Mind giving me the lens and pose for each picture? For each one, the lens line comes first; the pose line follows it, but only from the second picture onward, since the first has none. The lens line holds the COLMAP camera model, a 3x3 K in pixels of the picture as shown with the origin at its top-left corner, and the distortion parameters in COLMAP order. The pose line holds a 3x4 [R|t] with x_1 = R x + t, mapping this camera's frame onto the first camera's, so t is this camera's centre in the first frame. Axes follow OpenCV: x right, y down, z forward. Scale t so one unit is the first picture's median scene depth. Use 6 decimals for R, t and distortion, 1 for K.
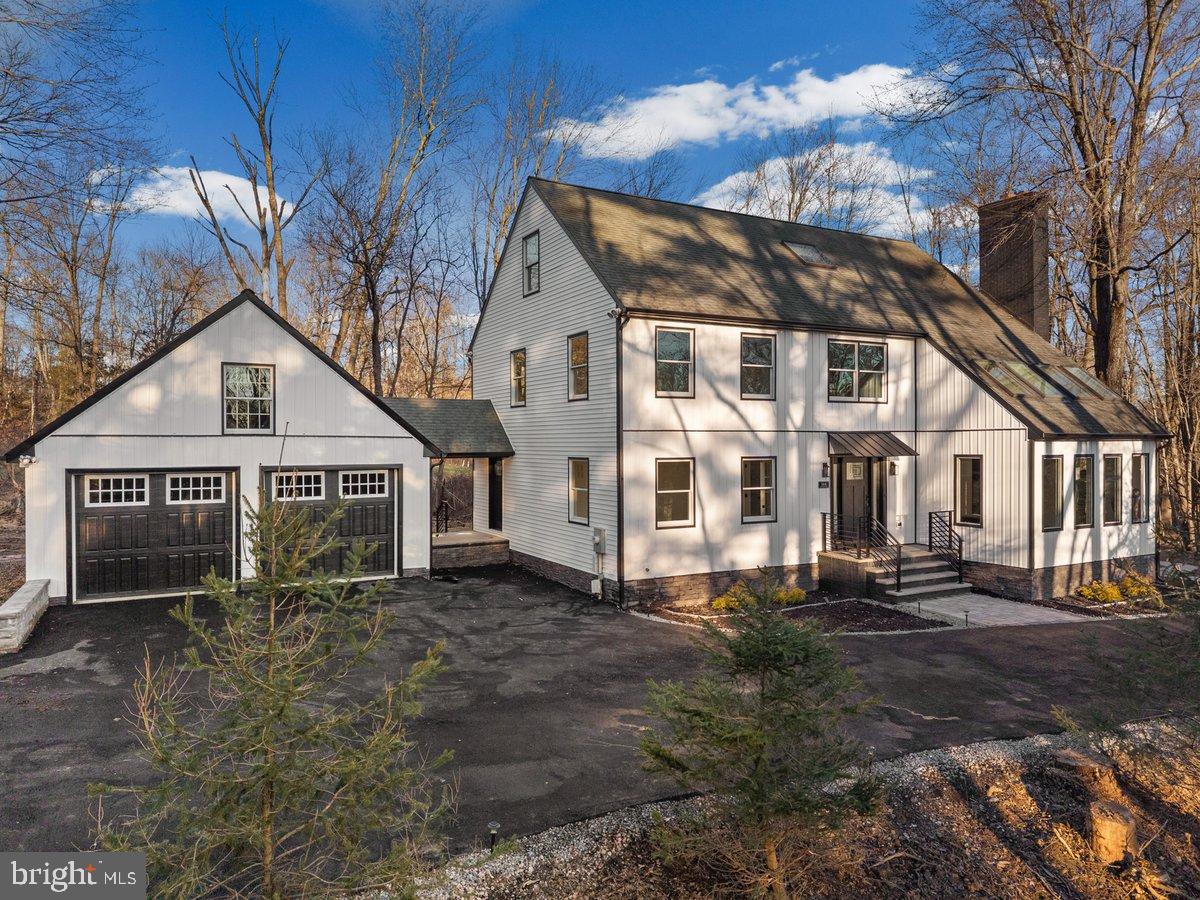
lens RADIAL K [[810.9, 0, 600.0], [0, 810.9, 450.0], [0, 0, 1]] dist [0.048696, 0.000677]
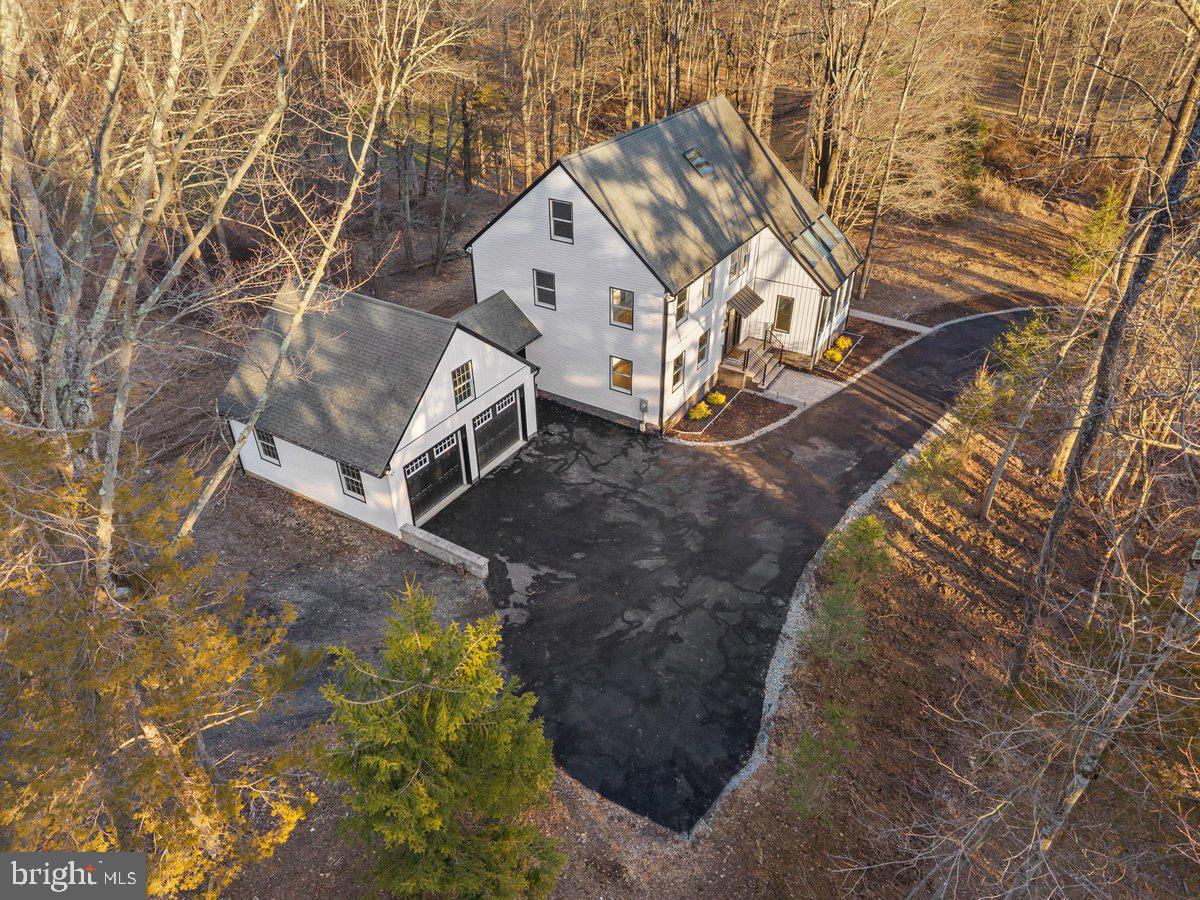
lens RADIAL K [[810.9, 0, 600.0], [0, 810.9, 450.0], [0, 0, 1]] dist [0.048696, 0.000677]
pose [[0.859624, -0.272489, 0.432200, -0.841527], [0.000093, 0.845996, 0.533189, -0.720858], [-0.510928, -0.458301, 0.727264, -0.287323]]
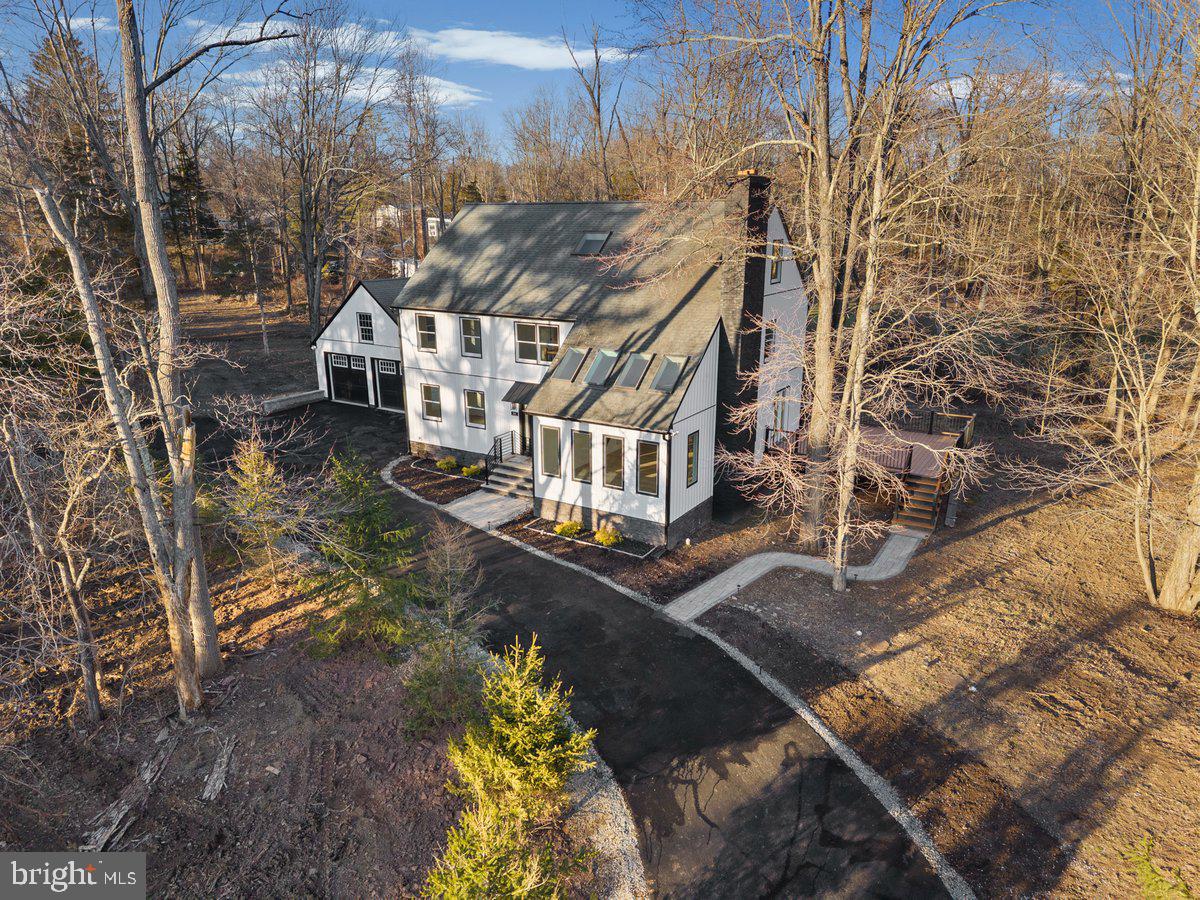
lens RADIAL K [[810.9, 0, 600.0], [0, 810.9, 450.0], [0, 0, 1]] dist [0.048696, 0.000677]
pose [[0.487333, 0.242533, -0.838859, 1.774880], [-0.001132, 0.960829, 0.277139, -0.341910], [0.873215, -0.134109, 0.468518, 0.418006]]
